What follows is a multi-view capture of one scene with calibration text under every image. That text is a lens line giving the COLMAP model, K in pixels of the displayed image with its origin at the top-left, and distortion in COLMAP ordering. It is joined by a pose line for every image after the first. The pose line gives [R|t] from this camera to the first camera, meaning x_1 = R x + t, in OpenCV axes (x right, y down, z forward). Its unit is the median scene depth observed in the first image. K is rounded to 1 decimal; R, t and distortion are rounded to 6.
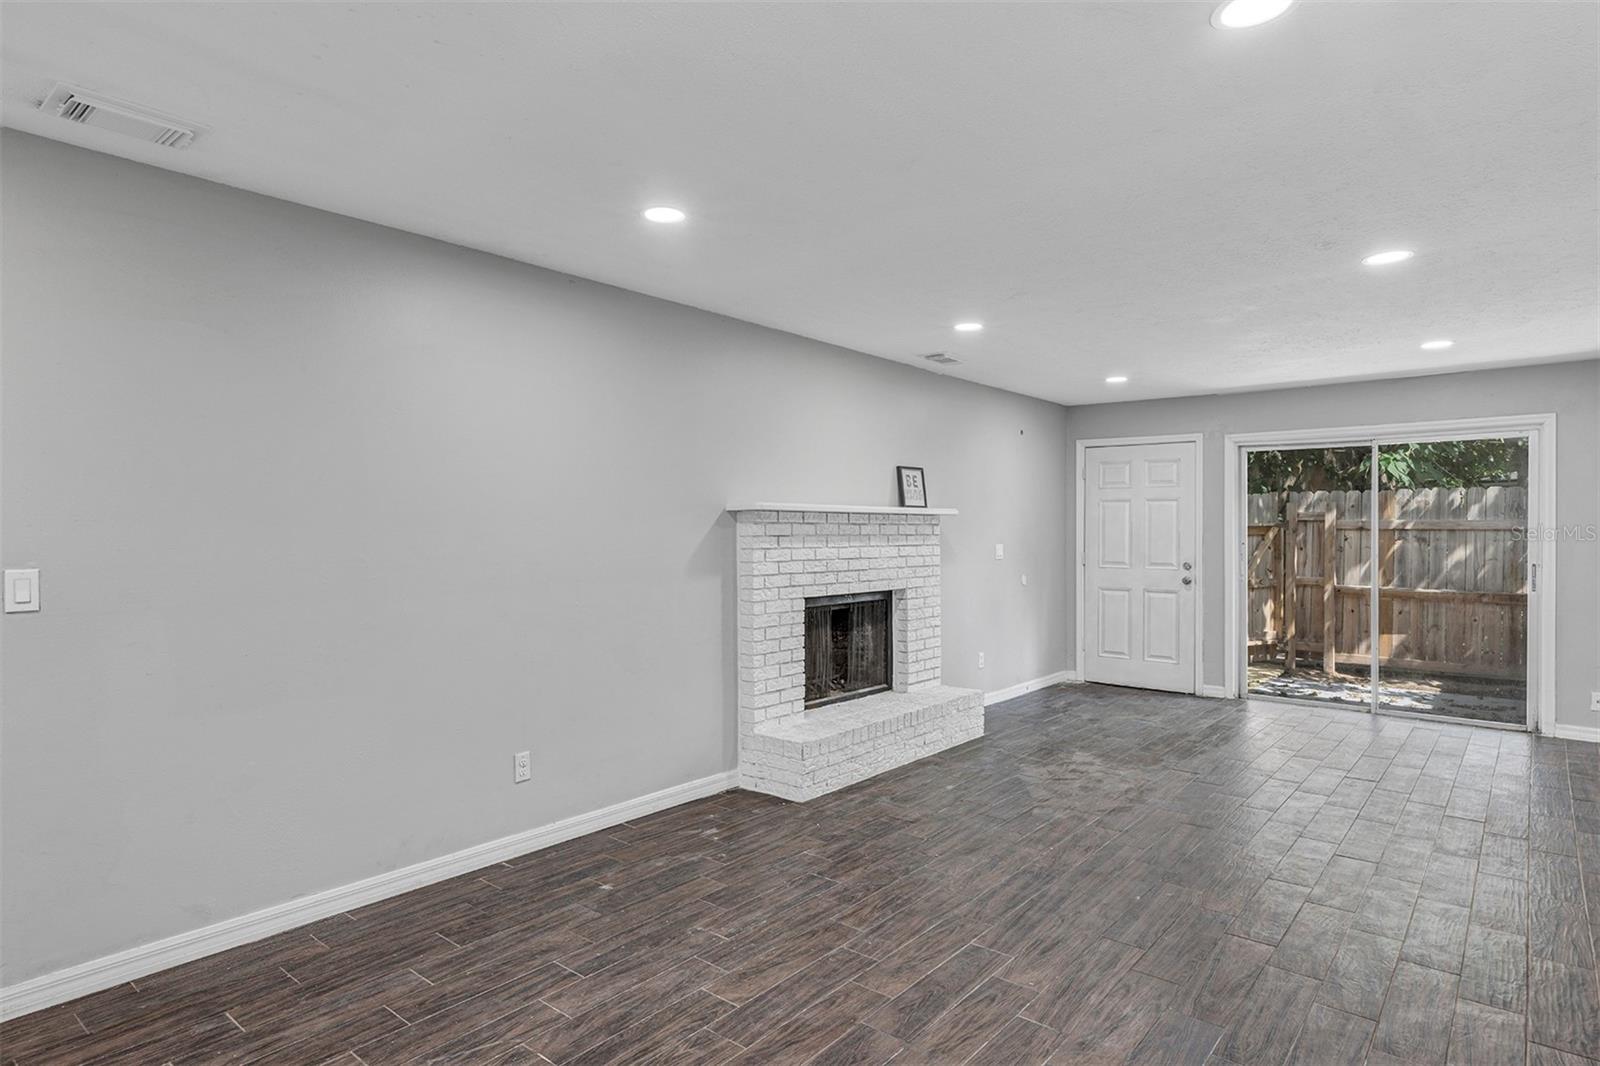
lens RADIAL K [[889.1, 0, 806.7], [0, 889.1, 540.6], [0, 0, 1]] dist [0.016631, 0.000542]
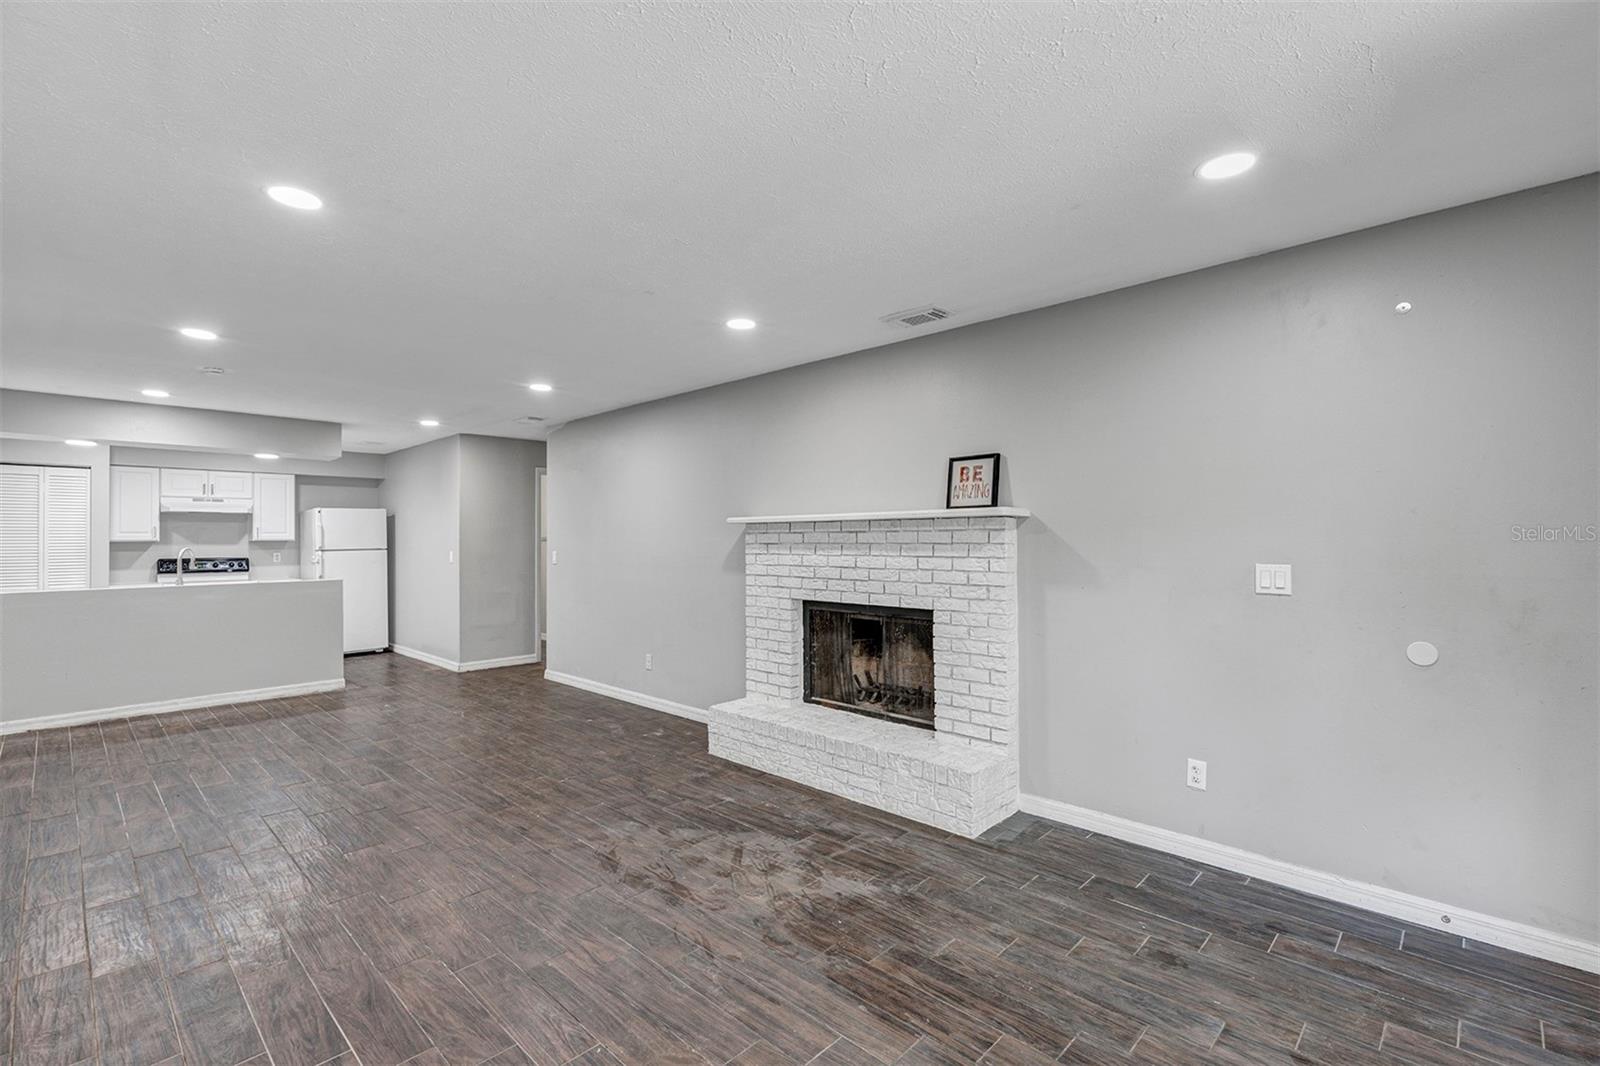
lens RADIAL K [[726.8, 0, 803.5], [0, 726.8, 529.2], [0, 0, 1]] dist [0.009623, -0.000041]
pose [[-0.087161, -0.012754, -0.996113, 0.859563], [-0.005610, 0.999908, -0.012312, -0.011845], [0.996178, 0.004515, -0.087224, 1.028950]]
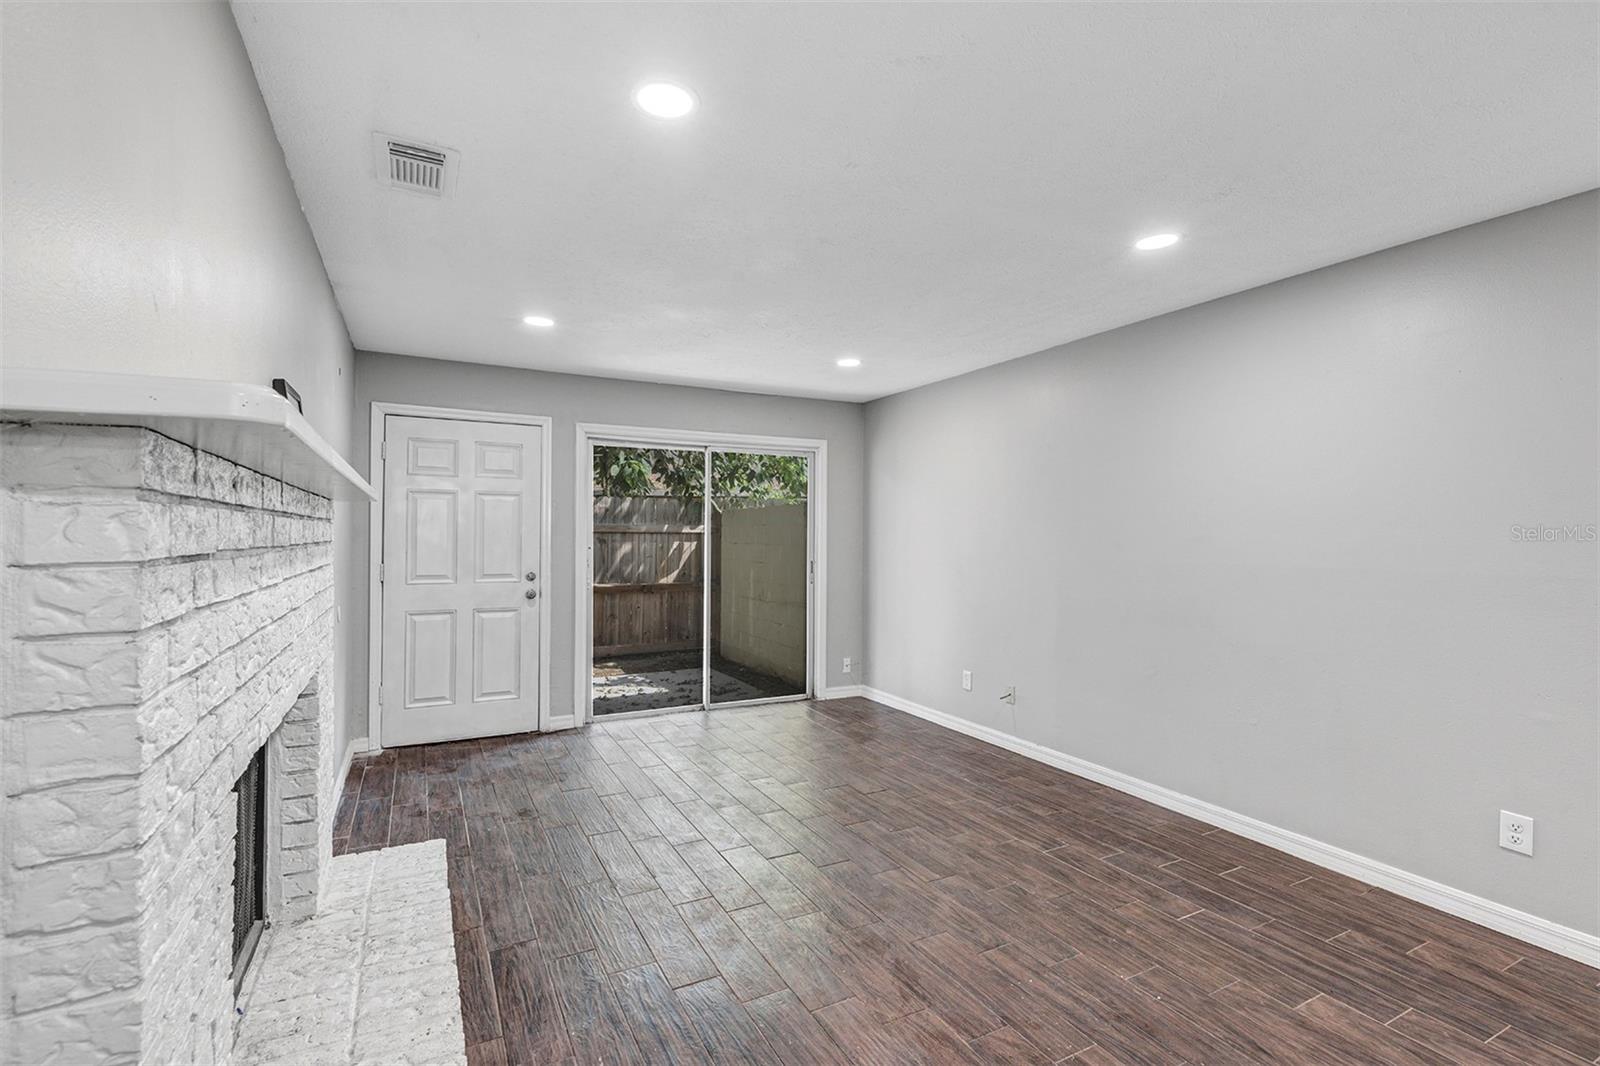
lens RADIAL K [[726.8, 0, 803.5], [0, 726.8, 529.2], [0, 0, 1]] dist [0.009623, -0.000041]
pose [[0.391379, 0.006907, 0.920204, -0.127998], [0.007160, 0.999919, -0.010551, -0.008522], [-0.920202, 0.010718, 0.391297, 0.710637]]
